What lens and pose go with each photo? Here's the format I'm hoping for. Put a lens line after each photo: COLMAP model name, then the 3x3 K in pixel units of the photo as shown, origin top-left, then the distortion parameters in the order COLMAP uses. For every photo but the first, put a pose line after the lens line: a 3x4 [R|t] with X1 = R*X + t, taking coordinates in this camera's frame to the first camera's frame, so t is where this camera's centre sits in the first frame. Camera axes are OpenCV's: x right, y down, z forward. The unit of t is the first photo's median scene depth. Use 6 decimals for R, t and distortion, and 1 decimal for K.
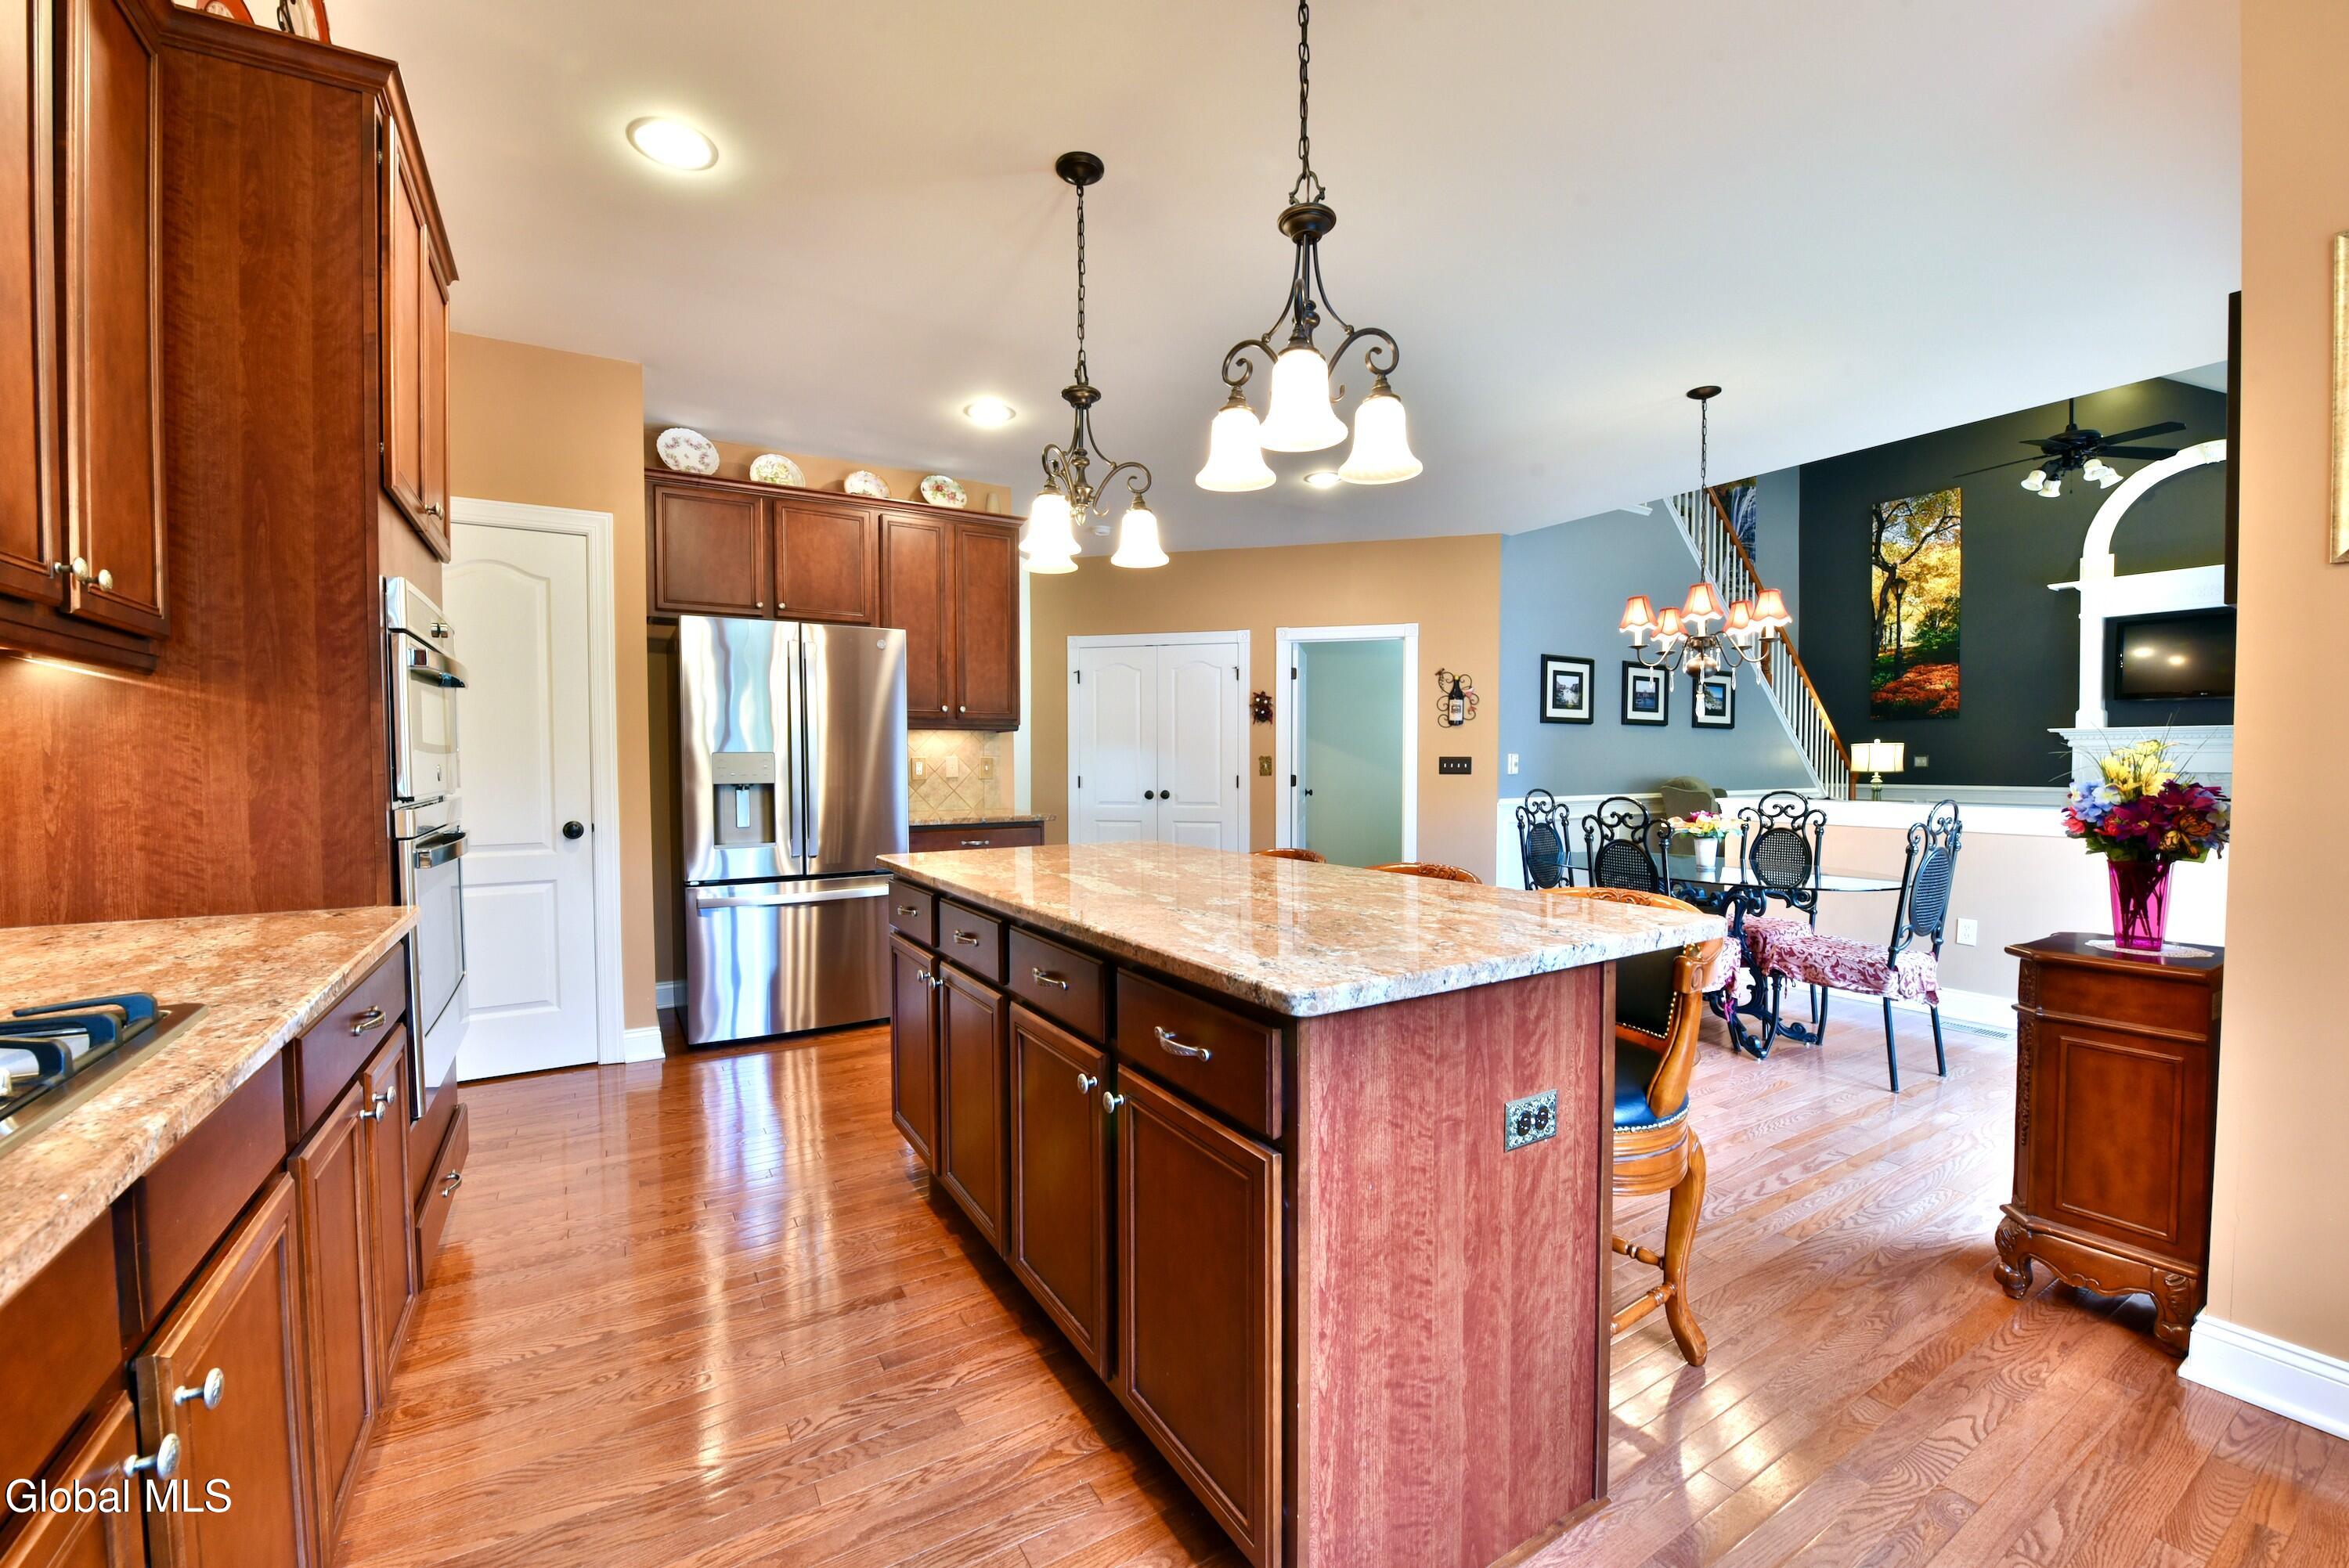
lens RADIAL K [[956.8, 0, 1166.4], [0, 956.8, 781.0], [0, 0, 1]] dist [-0.008936, -0.003510]
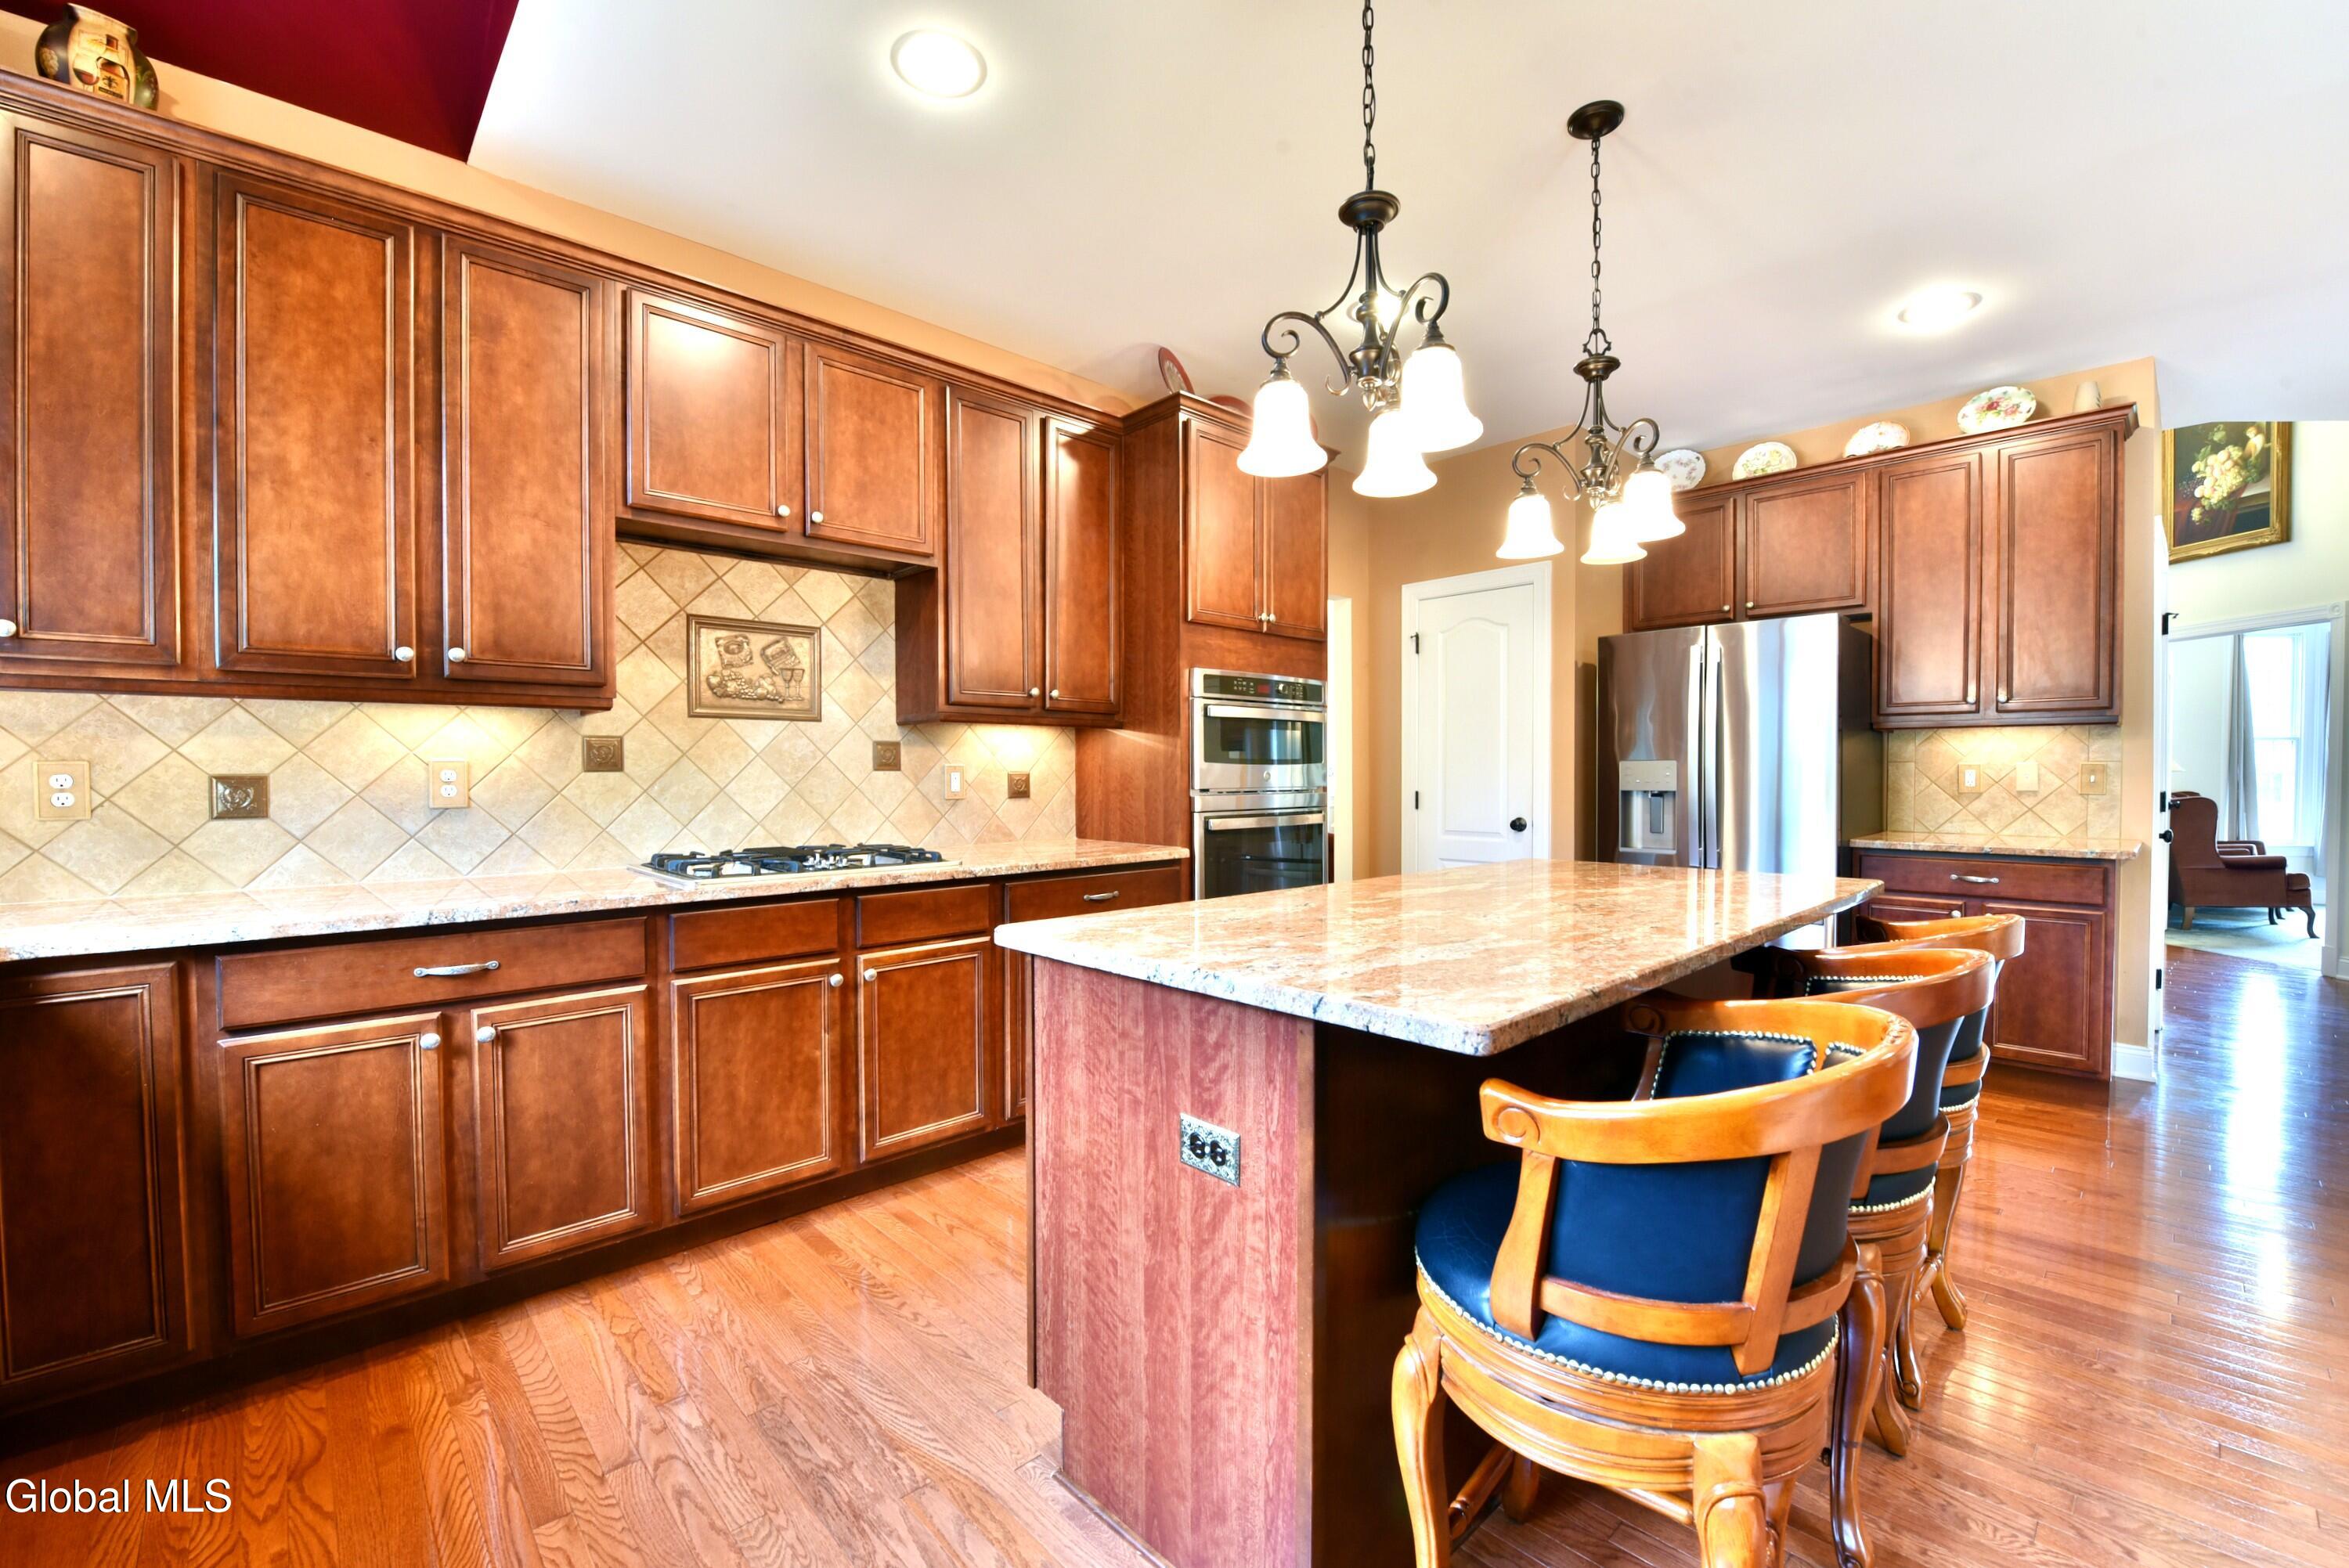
lens RADIAL K [[956.8, 0, 1168.4], [0, 956.8, 792.3], [0, 0, 1]] dist [-0.008936, -0.003510]
pose [[0.198685, 0.024546, -0.979756, 1.282652], [-0.020287, 0.999575, 0.020929, -0.016941], [0.979853, 0.015718, 0.199098, 0.760216]]
